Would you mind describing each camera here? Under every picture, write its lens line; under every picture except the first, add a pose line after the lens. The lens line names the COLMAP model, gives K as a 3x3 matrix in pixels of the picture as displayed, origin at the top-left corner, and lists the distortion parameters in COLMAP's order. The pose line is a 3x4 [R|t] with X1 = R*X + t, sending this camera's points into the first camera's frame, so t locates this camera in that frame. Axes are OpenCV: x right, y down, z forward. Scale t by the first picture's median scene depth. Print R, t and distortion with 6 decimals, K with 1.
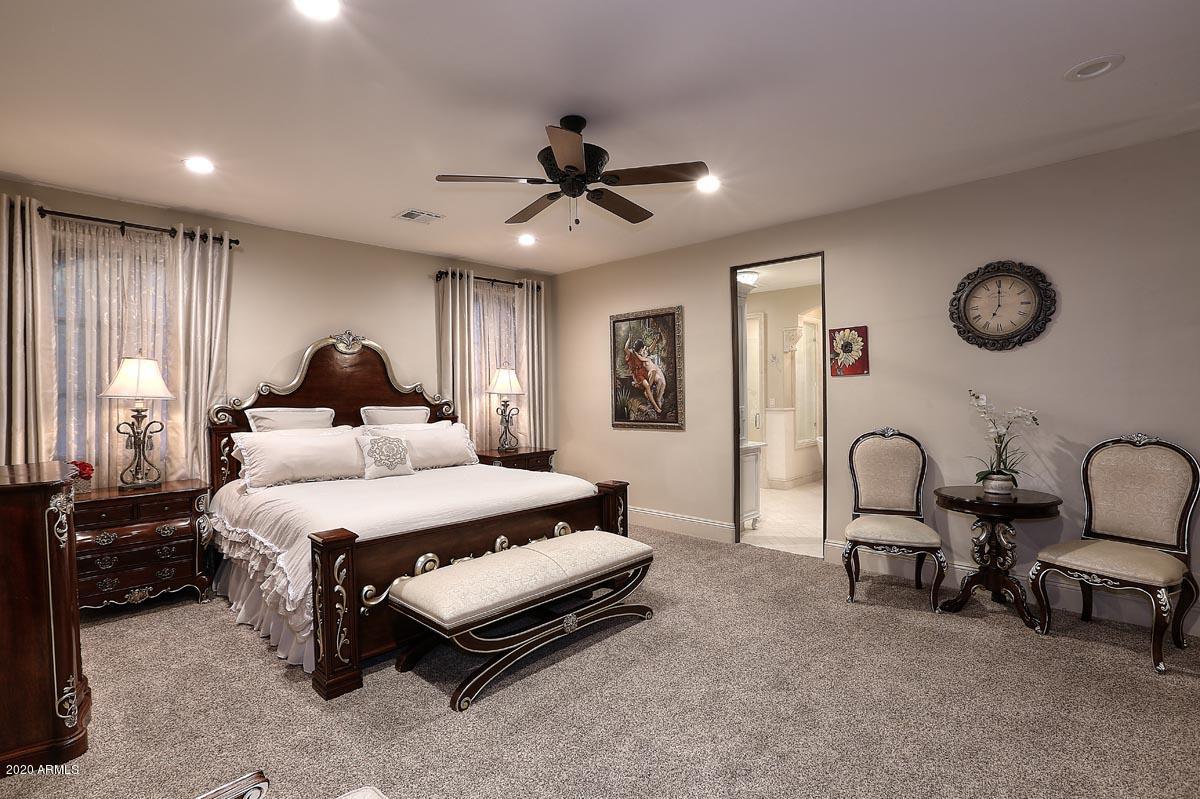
lens RADIAL K [[556.7, 0, 595.7], [0, 556.7, 398.9], [0, 0, 1]] dist [-0.051467, 0.018549]
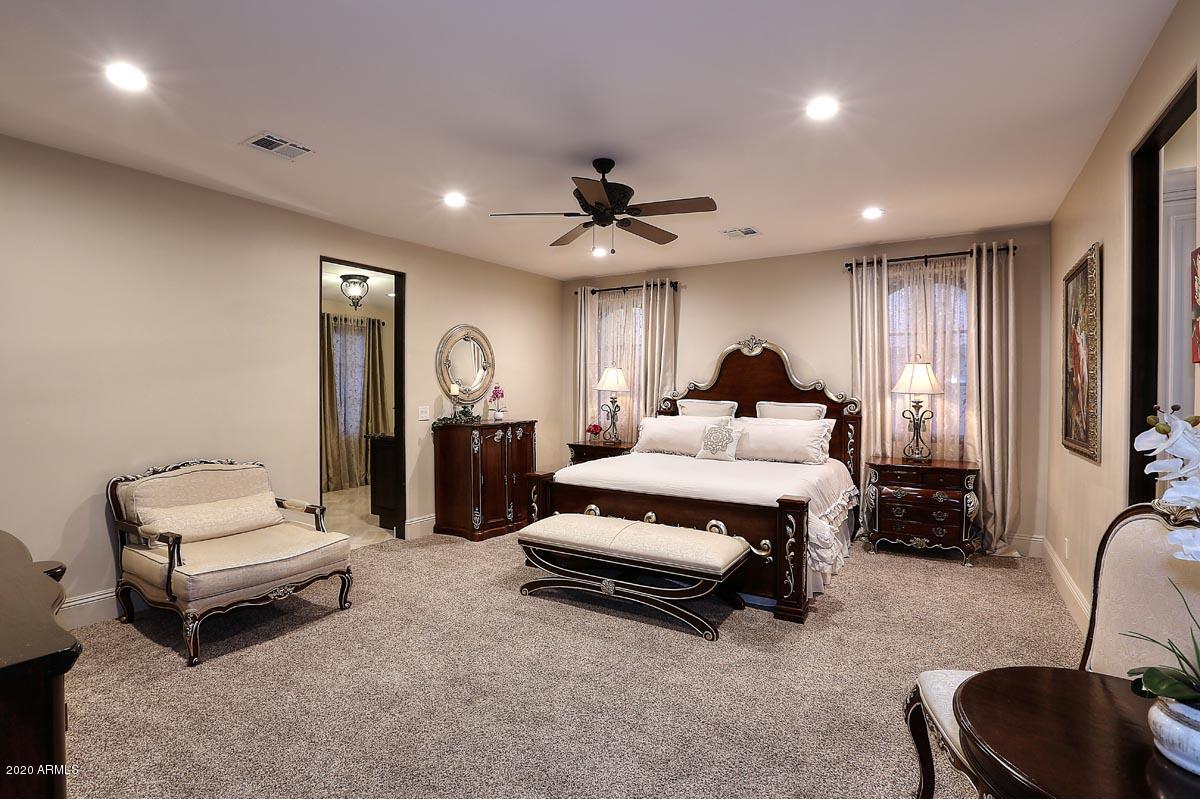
lens RADIAL K [[556.7, 0, 595.7], [0, 556.7, 398.9], [0, 0, 1]] dist [-0.051467, 0.018549]
pose [[0.219039, 0.033686, -0.975134, 0.732988], [-0.019134, 0.999360, 0.030225, -0.023070], [0.975528, 0.012038, 0.219544, 0.471064]]
